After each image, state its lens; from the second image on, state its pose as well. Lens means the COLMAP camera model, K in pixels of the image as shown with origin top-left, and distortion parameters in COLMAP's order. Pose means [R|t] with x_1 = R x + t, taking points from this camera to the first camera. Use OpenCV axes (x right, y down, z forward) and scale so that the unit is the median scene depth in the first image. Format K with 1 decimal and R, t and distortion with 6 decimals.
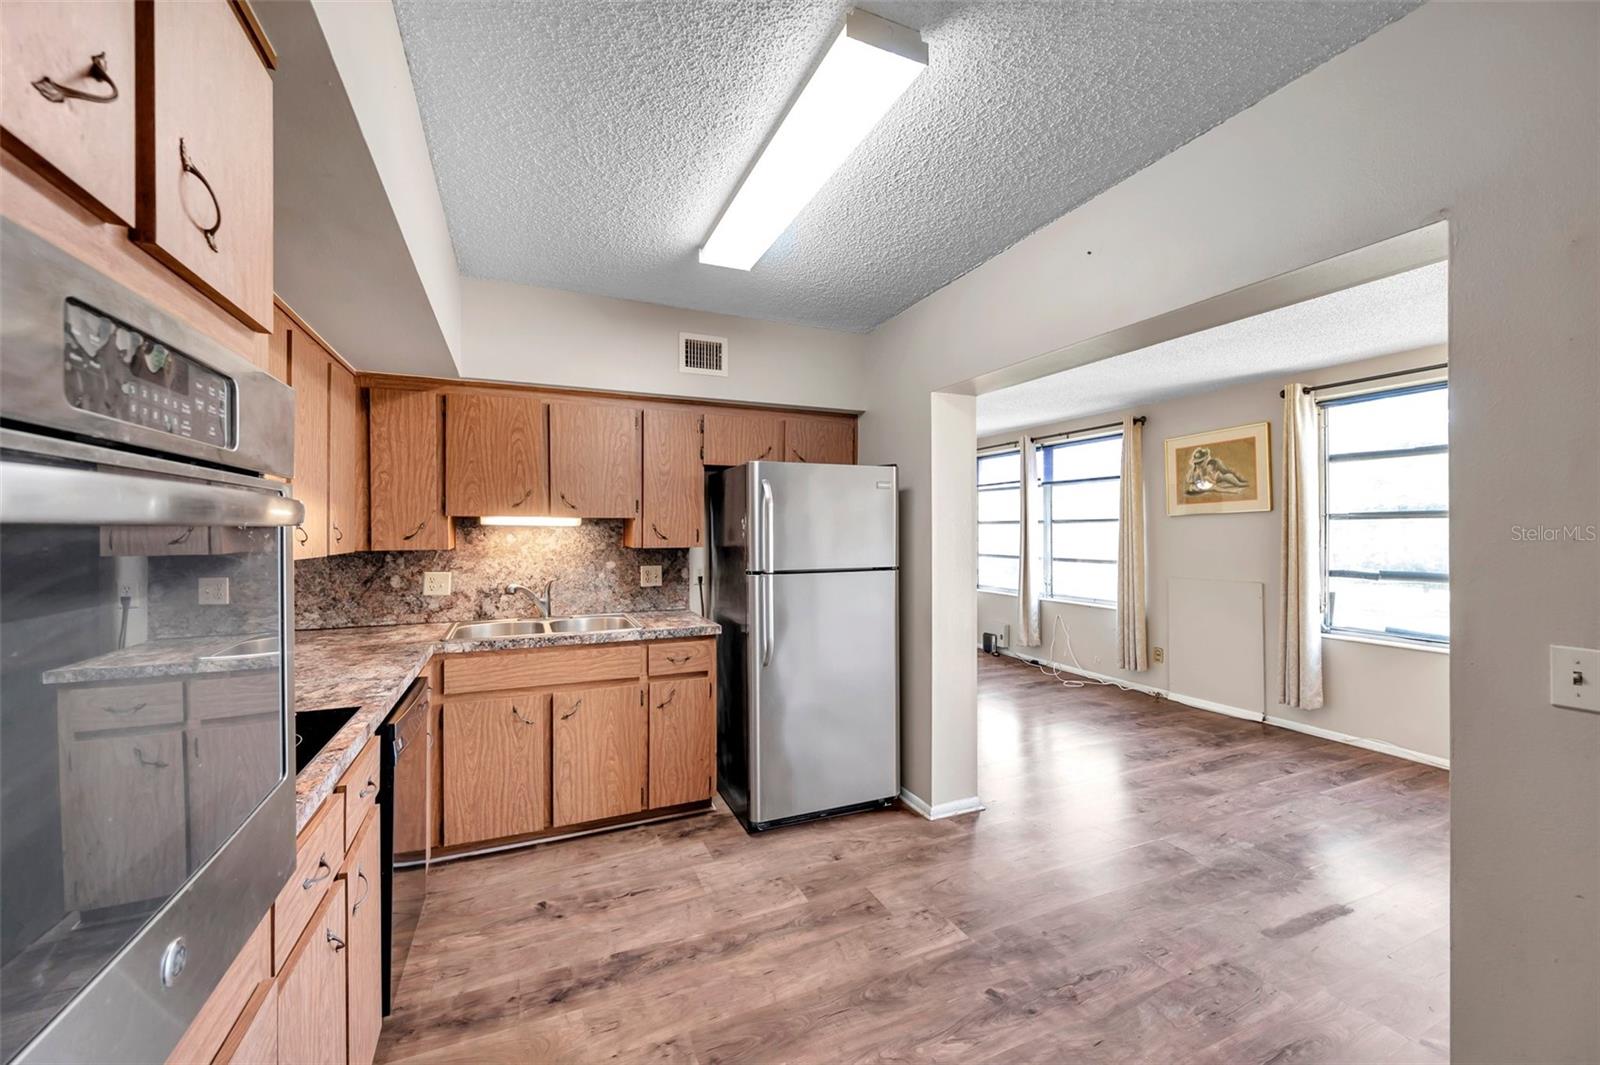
lens RADIAL K [[635.0, 0, 800.1], [0, 635.0, 531.1], [0, 0, 1]] dist [-0.000341, 0.000071]
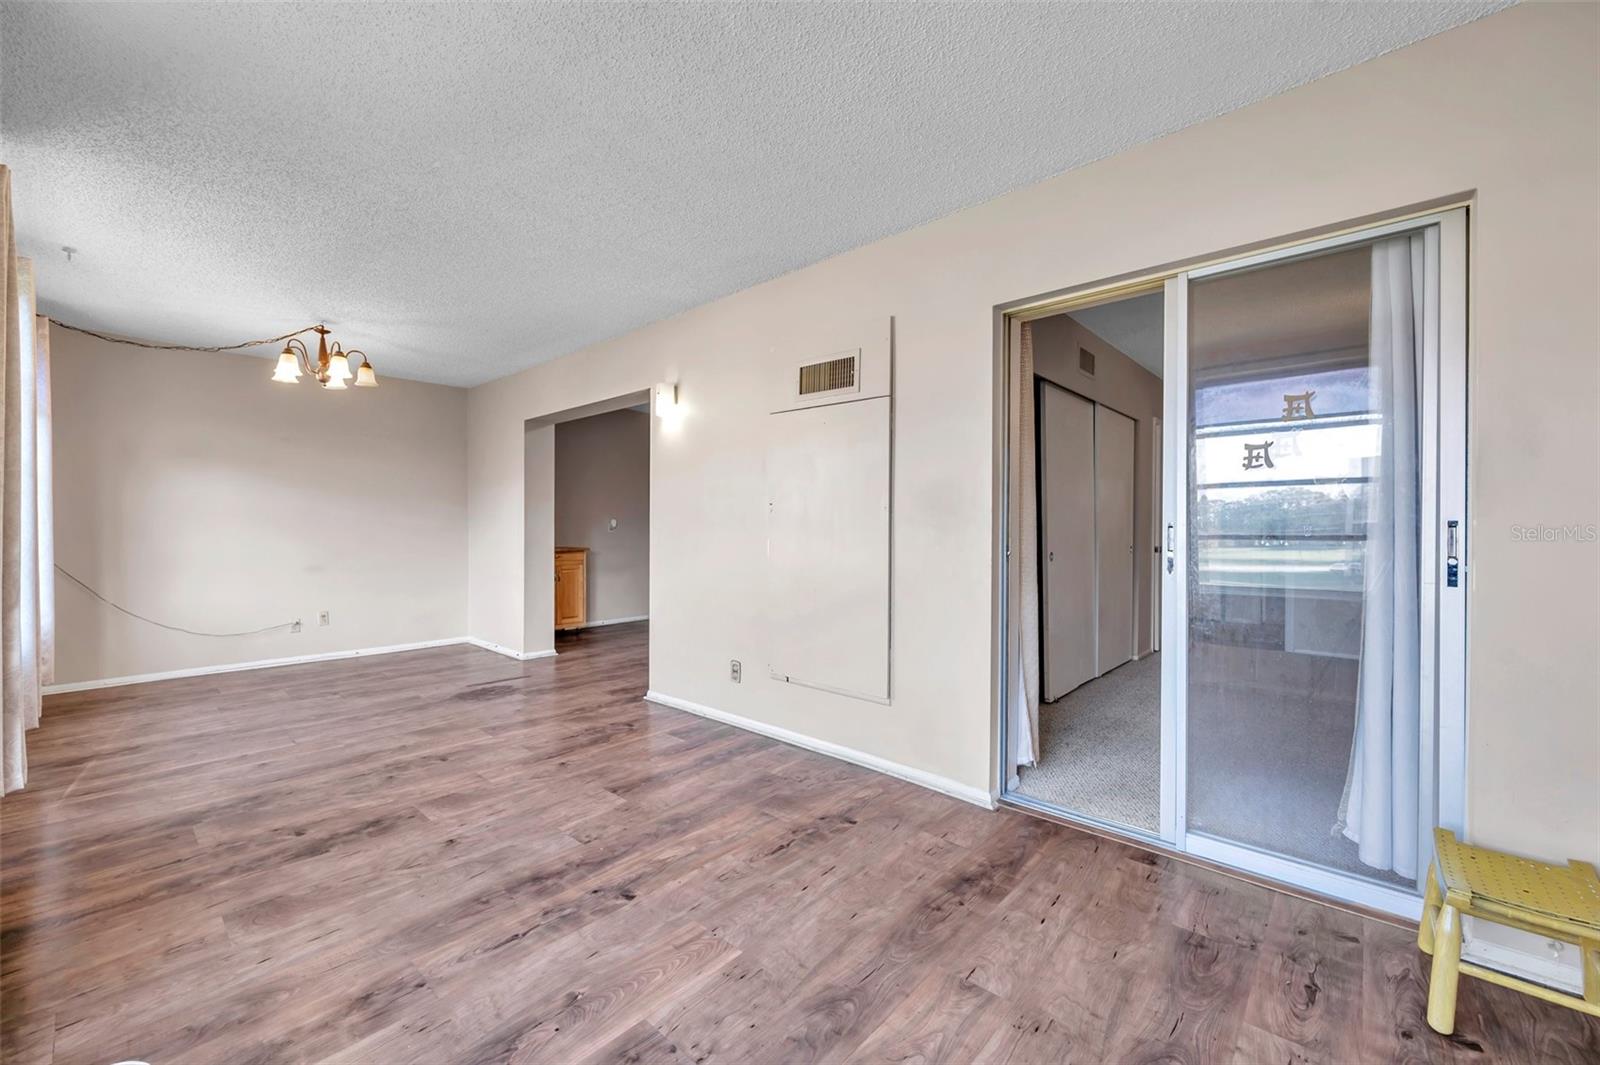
lens RADIAL K [[635.0, 0, 800.1], [0, 635.0, 531.1], [0, 0, 1]] dist [-0.000341, 0.000071]
pose [[-0.912658, -0.000420, -0.408725, 0.555659], [-0.003176, 0.999977, 0.006064, 0.079724], [0.408713, 0.006832, -0.912637, 2.430155]]
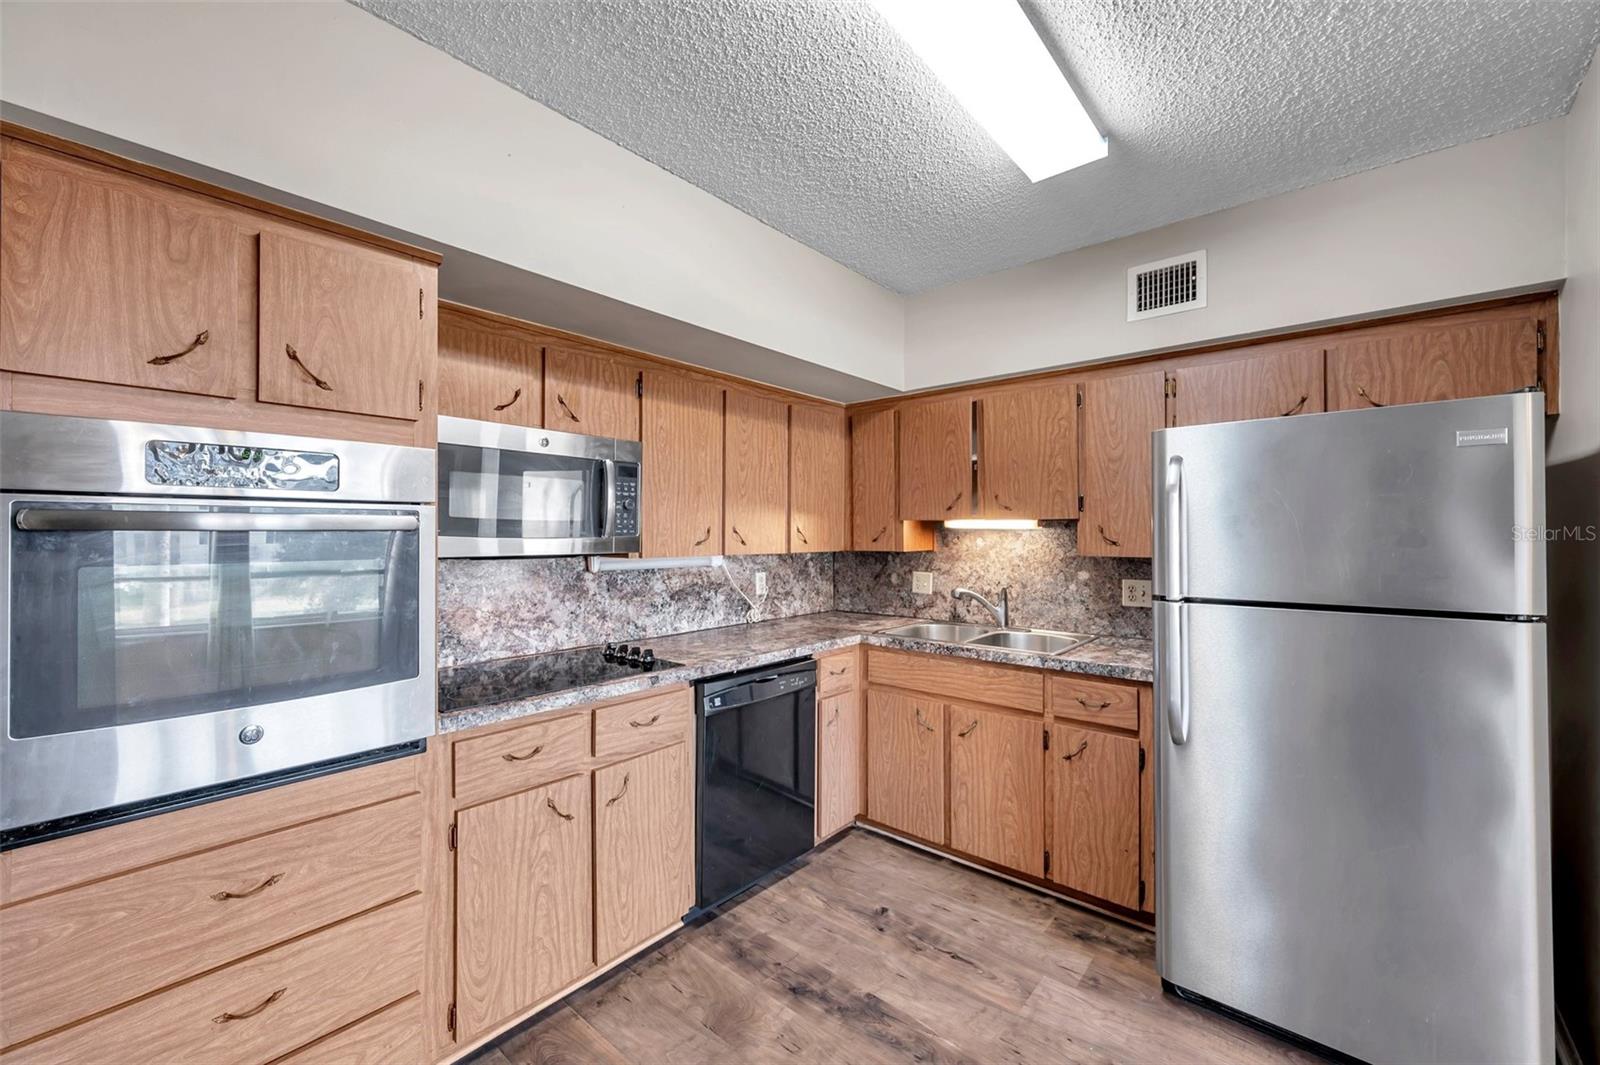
lens RADIAL K [[645.2, 0, 794.0], [0, 645.2, 530.1], [0, 0, 1]] dist [0.001754, 0.000053]
pose [[0.426536, -0.004562, -0.904459, 0.348375], [-0.001913, 0.999980, -0.005946, -0.000394], [0.904469, 0.004266, 0.426519, 0.339584]]
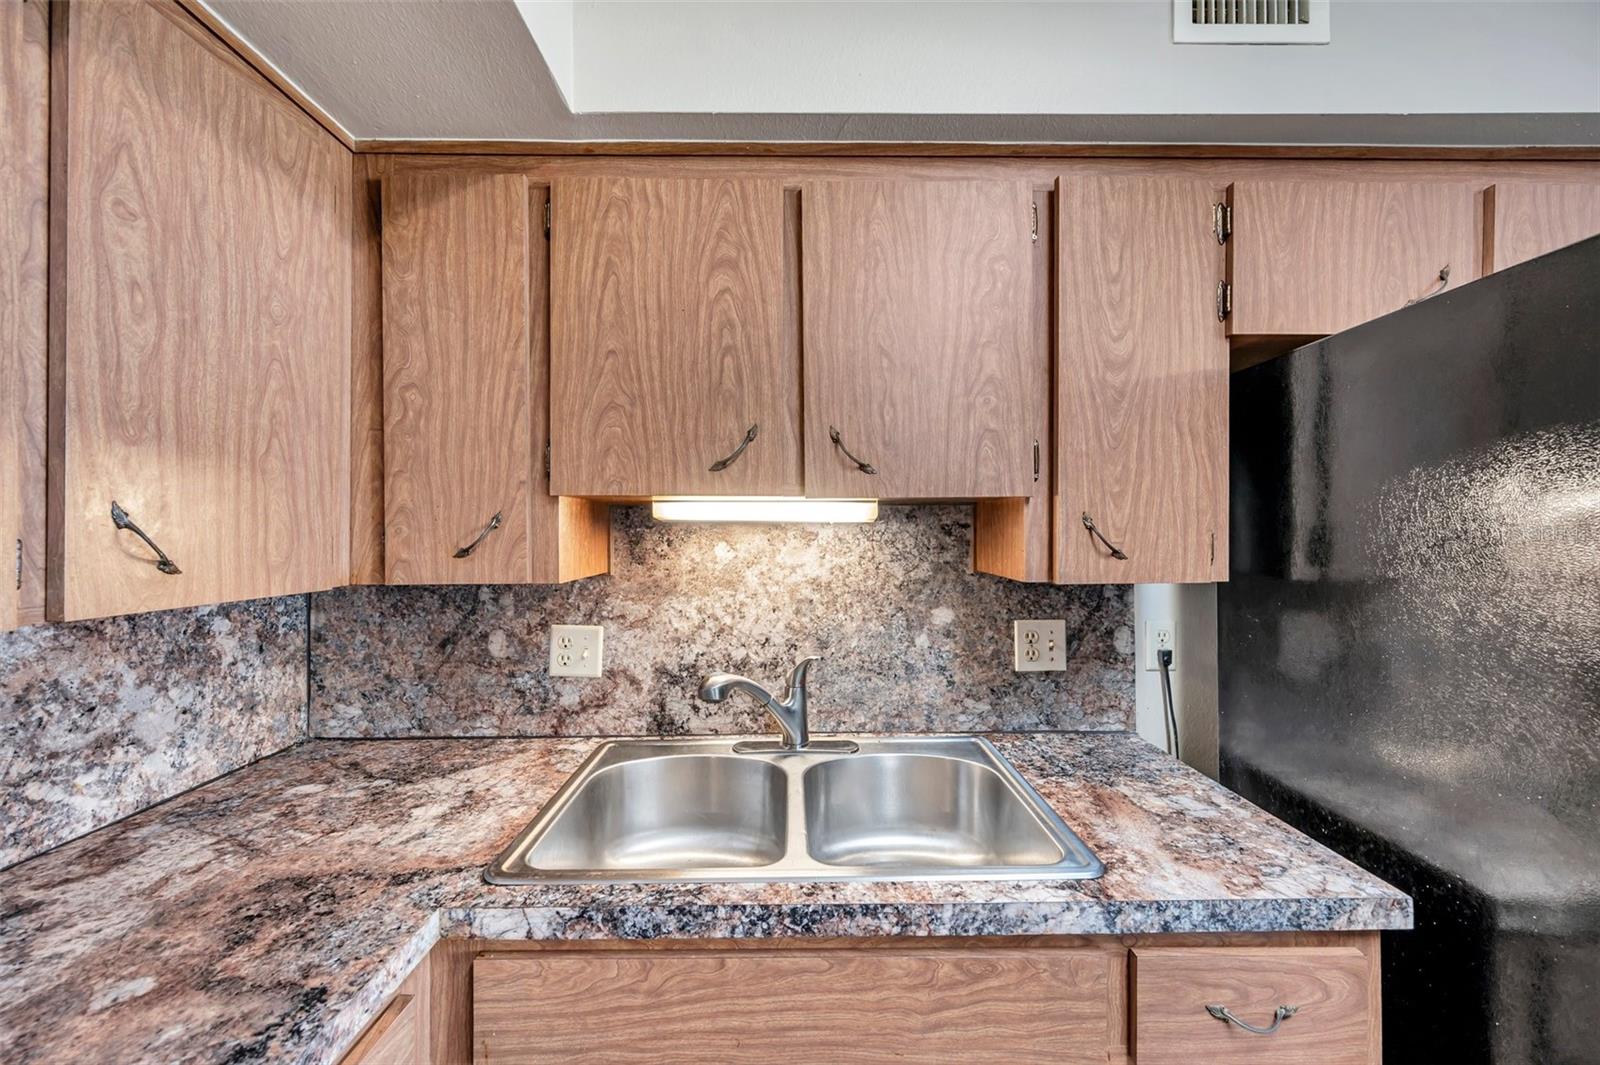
lens RADIAL K [[635.0, 0, 800.1], [0, 635.0, 531.1], [0, 0, 1]] dist [-0.000341, 0.000071]
pose [[0.920013, -0.003877, -0.391868, -0.253493], [0.001707, 0.999981, -0.005885, -0.000015], [0.391884, 0.004746, 0.920002, 0.665785]]
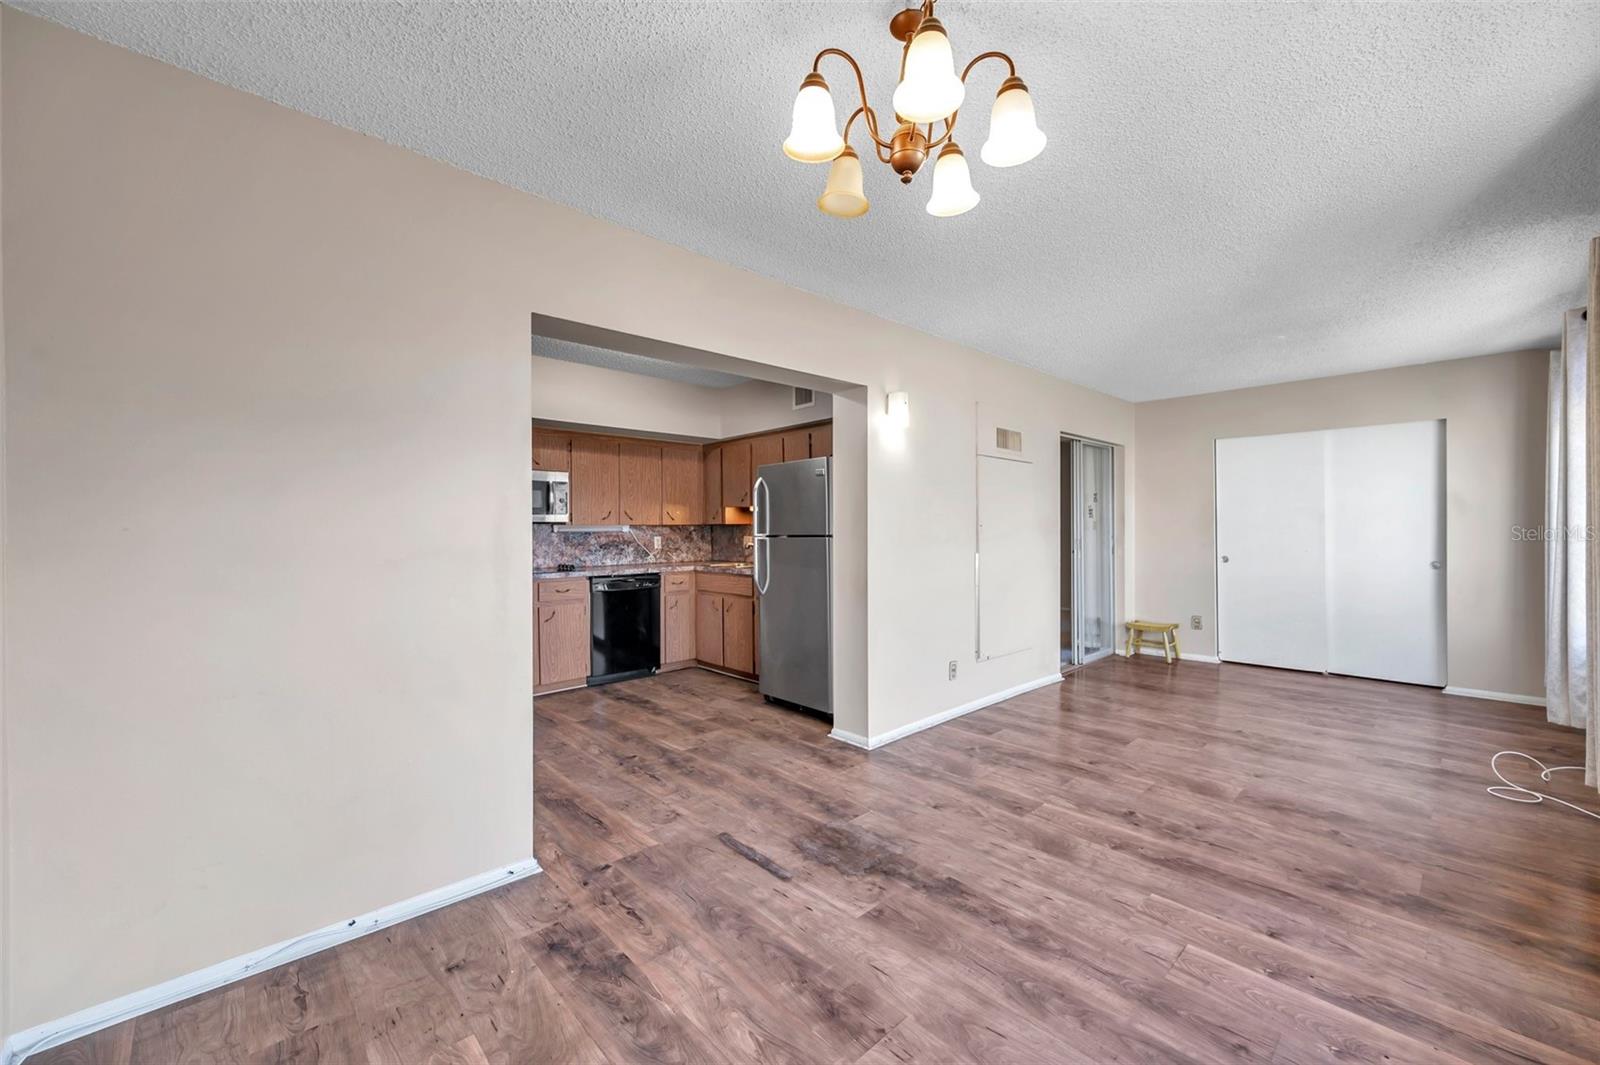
lens RADIAL K [[628.0, 0, 795.3], [0, 628.0, 533.7], [0, 0, 1]] dist [-0.001137, -0.000184]
pose [[0.320102, 0.005585, -0.947367, 1.353312], [0.004491, 0.999962, 0.007412, 0.044063], [0.947372, -0.006628, 0.320065, 0.538793]]
